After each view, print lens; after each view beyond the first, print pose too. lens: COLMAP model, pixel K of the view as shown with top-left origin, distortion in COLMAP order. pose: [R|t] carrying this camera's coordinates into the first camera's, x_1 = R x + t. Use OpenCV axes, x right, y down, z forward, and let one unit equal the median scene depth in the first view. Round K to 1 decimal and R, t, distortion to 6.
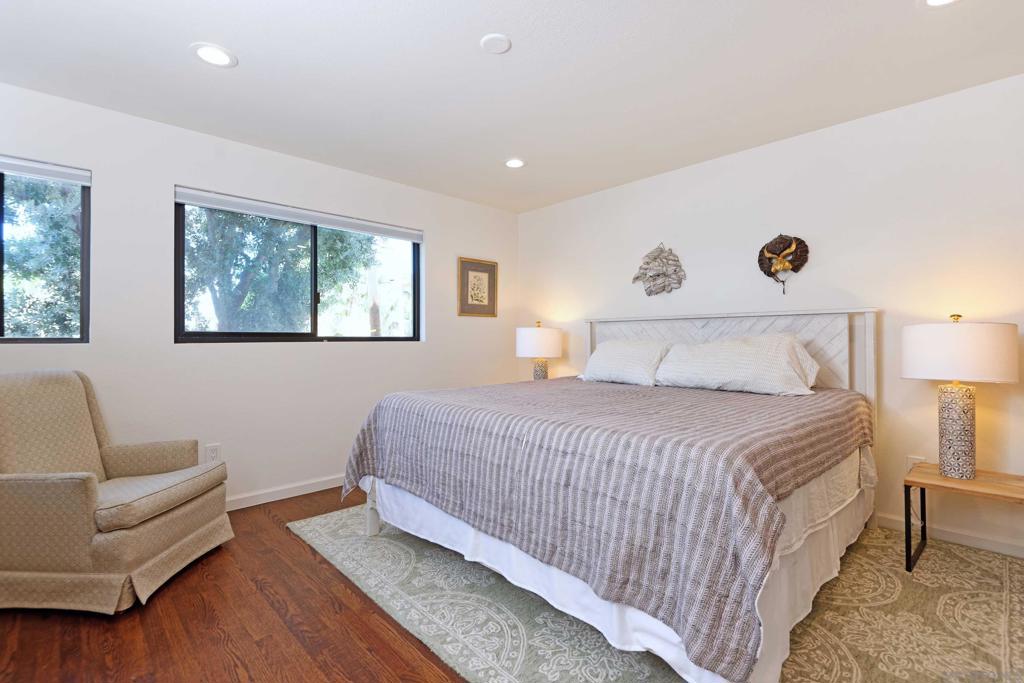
lens RADIAL K [[463.5, 0, 512.0], [0, 463.5, 341.5], [0, 0, 1]] dist [0.008456, -0.000847]
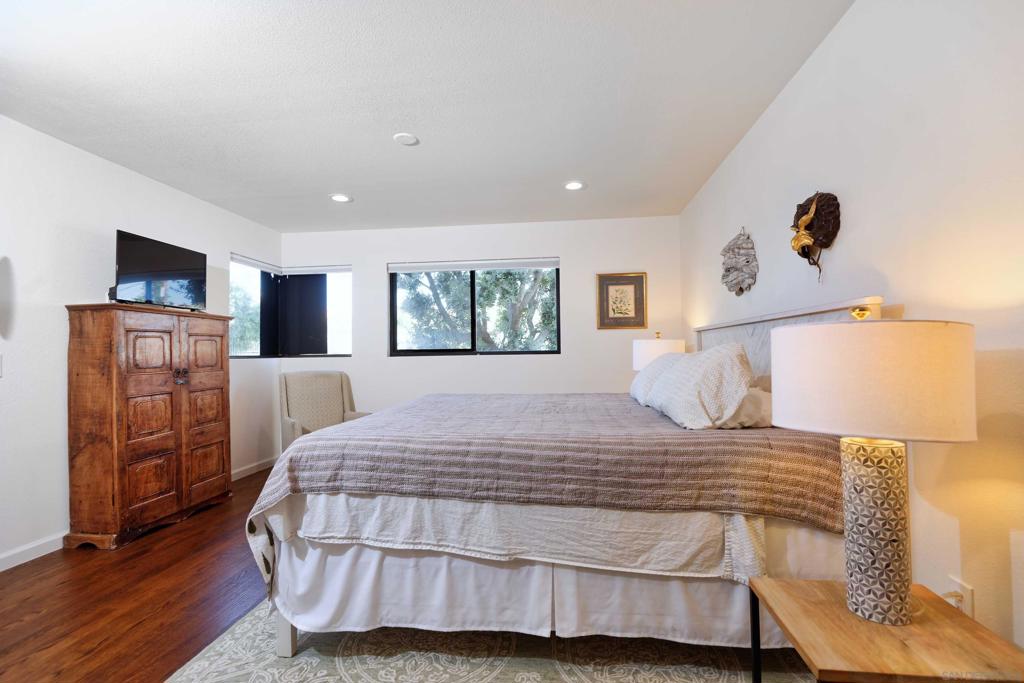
lens RADIAL K [[467.6, 0, 512.0], [0, 467.6, 341.5], [0, 0, 1]] dist [-0.001625, -0.000541]
pose [[0.646792, -0.025999, -0.762223, 0.584545], [0.007787, 0.999592, -0.027488, -0.000581], [0.762627, 0.011844, 0.646731, 0.167047]]
